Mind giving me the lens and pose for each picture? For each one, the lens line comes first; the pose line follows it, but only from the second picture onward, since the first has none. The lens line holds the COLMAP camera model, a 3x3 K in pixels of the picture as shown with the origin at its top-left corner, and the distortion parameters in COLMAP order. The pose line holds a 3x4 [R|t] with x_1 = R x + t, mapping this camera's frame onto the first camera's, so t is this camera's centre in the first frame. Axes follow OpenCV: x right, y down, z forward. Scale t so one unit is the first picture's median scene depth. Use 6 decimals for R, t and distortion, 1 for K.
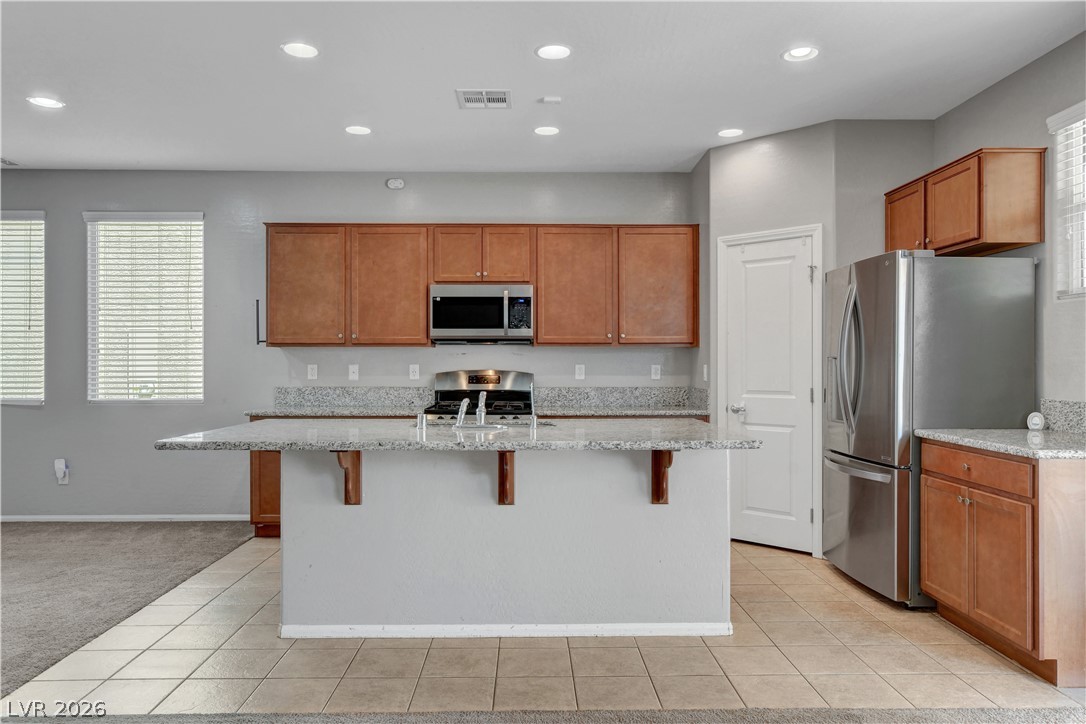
lens RADIAL K [[756.7, 0, 542.9], [0, 756.7, 362.4], [0, 0, 1]] dist [0.006053, -0.000115]
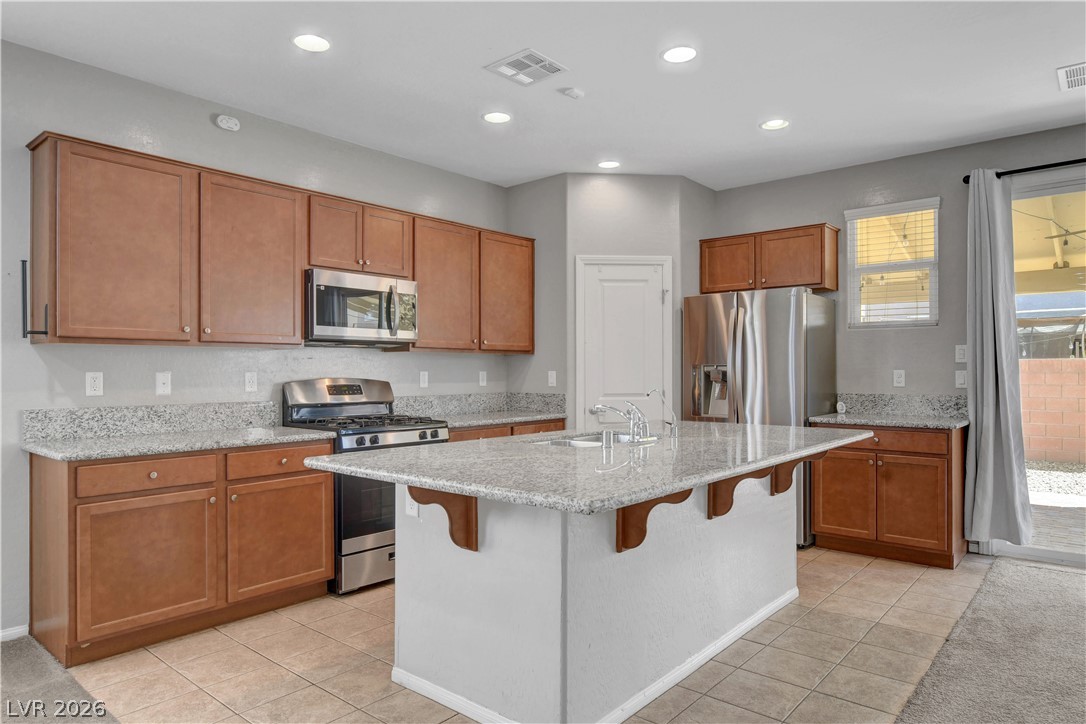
lens RADIAL K [[674.8, 0, 543.2], [0, 674.8, 366.4], [0, 0, 1]] dist [-0.008817, 0.003487]
pose [[0.662345, 0.003373, 0.749191, -0.503275], [0.000264, 0.999989, -0.004735, 0.000858], [-0.749199, 0.003334, 0.662337, 0.365148]]
